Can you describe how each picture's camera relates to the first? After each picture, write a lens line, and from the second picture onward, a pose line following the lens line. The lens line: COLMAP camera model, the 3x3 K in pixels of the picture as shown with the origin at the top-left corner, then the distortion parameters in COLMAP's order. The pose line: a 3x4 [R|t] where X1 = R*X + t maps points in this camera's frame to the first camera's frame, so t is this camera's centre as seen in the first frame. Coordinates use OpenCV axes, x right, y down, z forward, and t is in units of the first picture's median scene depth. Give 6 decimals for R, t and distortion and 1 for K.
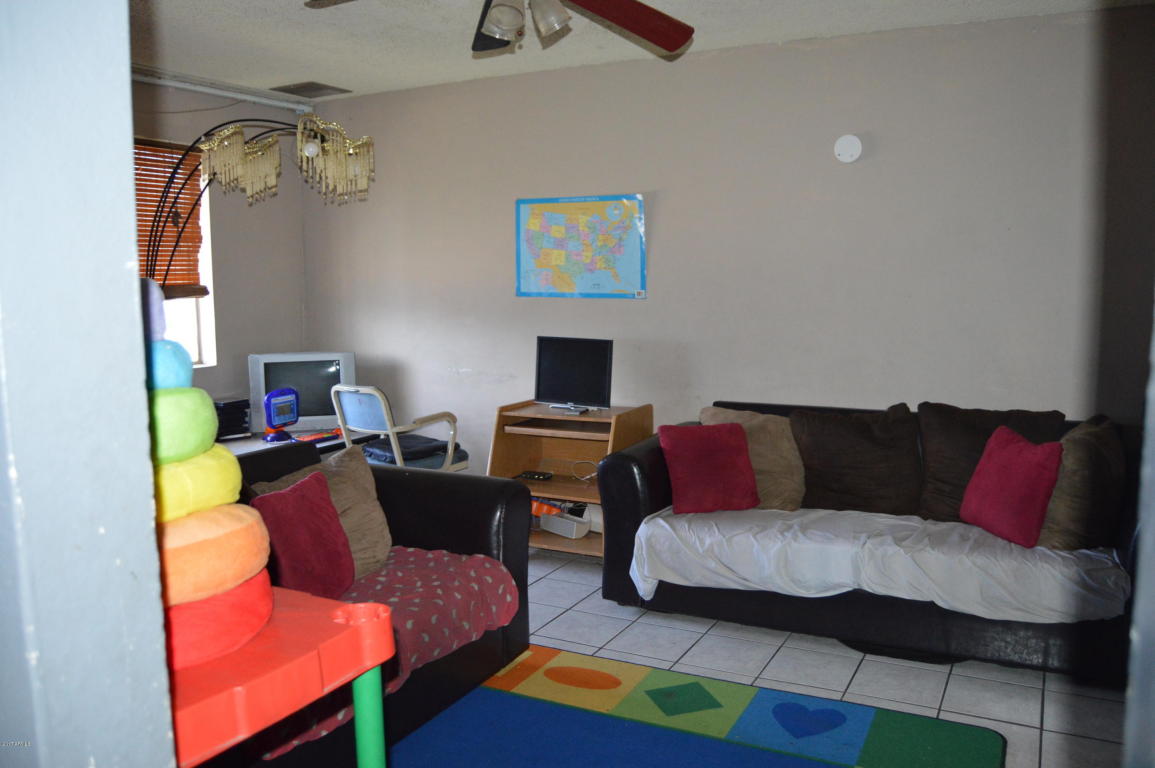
lens RADIAL K [[900.8, 0, 574.6], [0, 900.8, 385.0], [0, 0, 1]] dist [-0.083255, 0.002971]
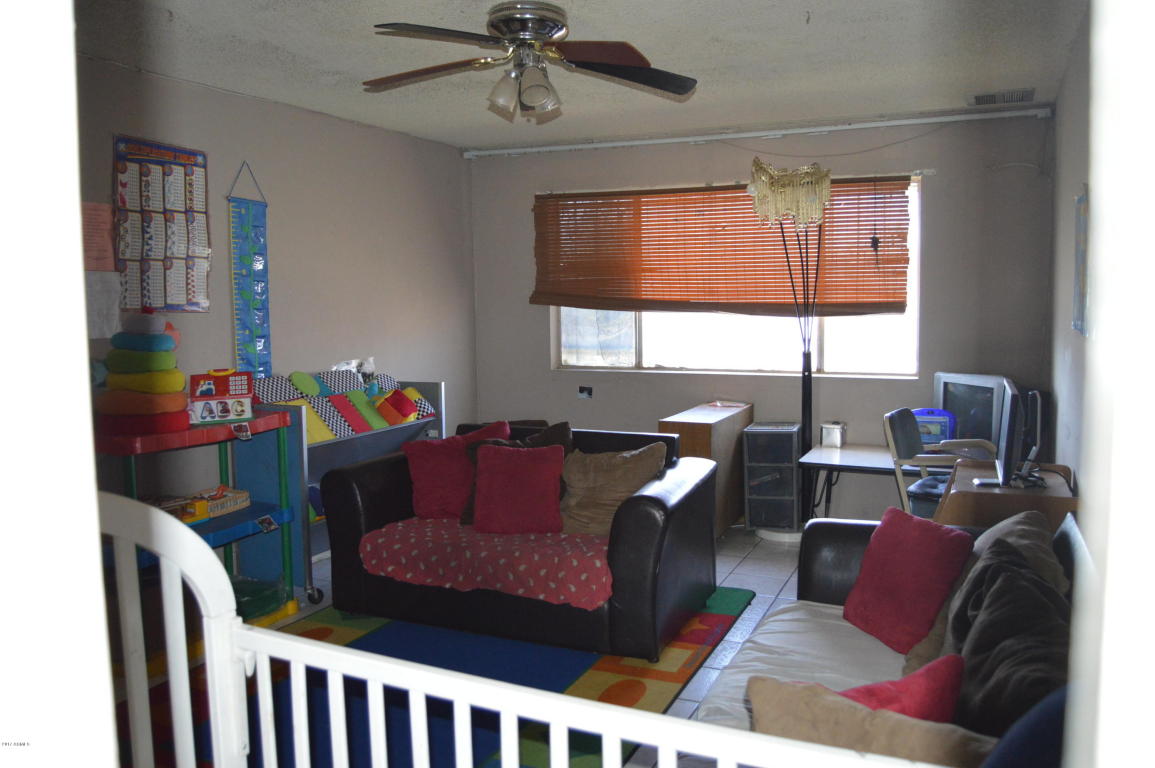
lens RADIAL K [[900.8, 0, 595.2], [0, 900.8, 381.8], [0, 0, 1]] dist [-0.083255, 0.002971]
pose [[0.073345, 0.097491, -0.992530, 0.640684], [-0.101029, 0.990817, 0.089857, -0.077678], [0.992176, 0.093684, 0.082521, 0.550649]]
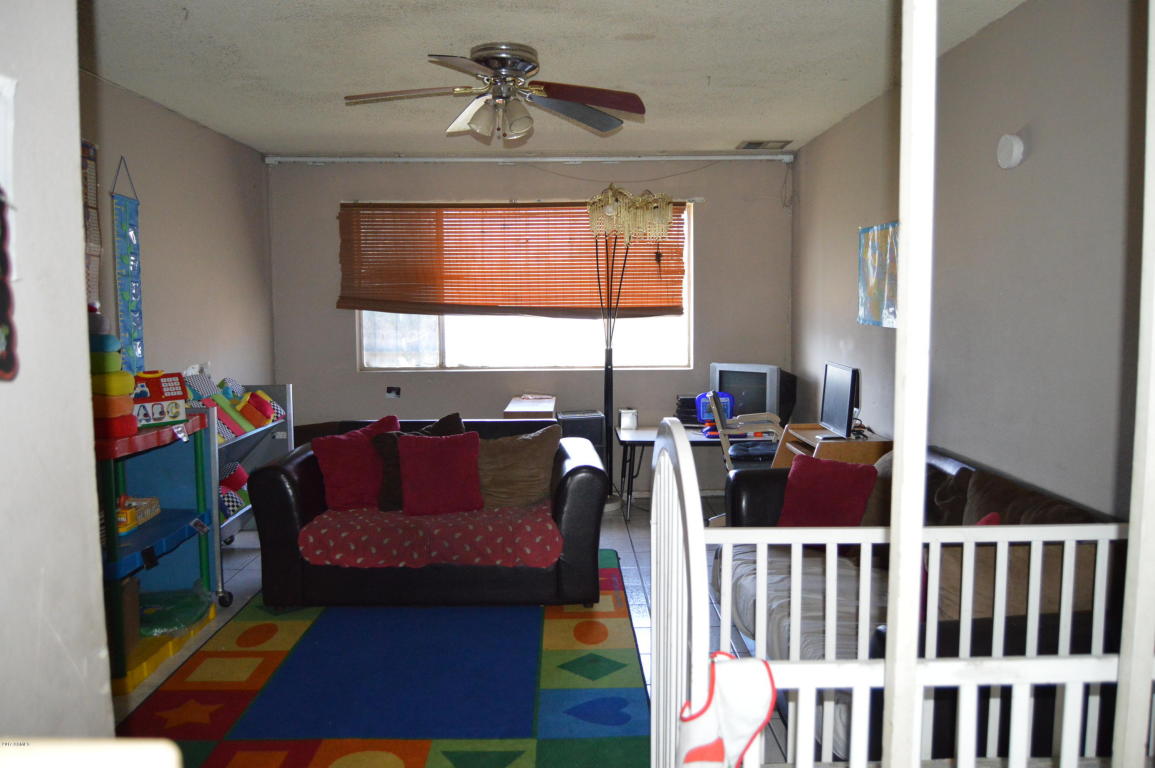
lens RADIAL K [[900.8, 0, 582.8], [0, 900.8, 383.5], [0, 0, 1]] dist [-0.083255, 0.002971]
pose [[0.479421, 0.078877, -0.874033, 0.679880], [-0.093819, 0.994852, 0.038319, -0.037895], [0.872556, 0.063631, 0.484353, 0.241175]]
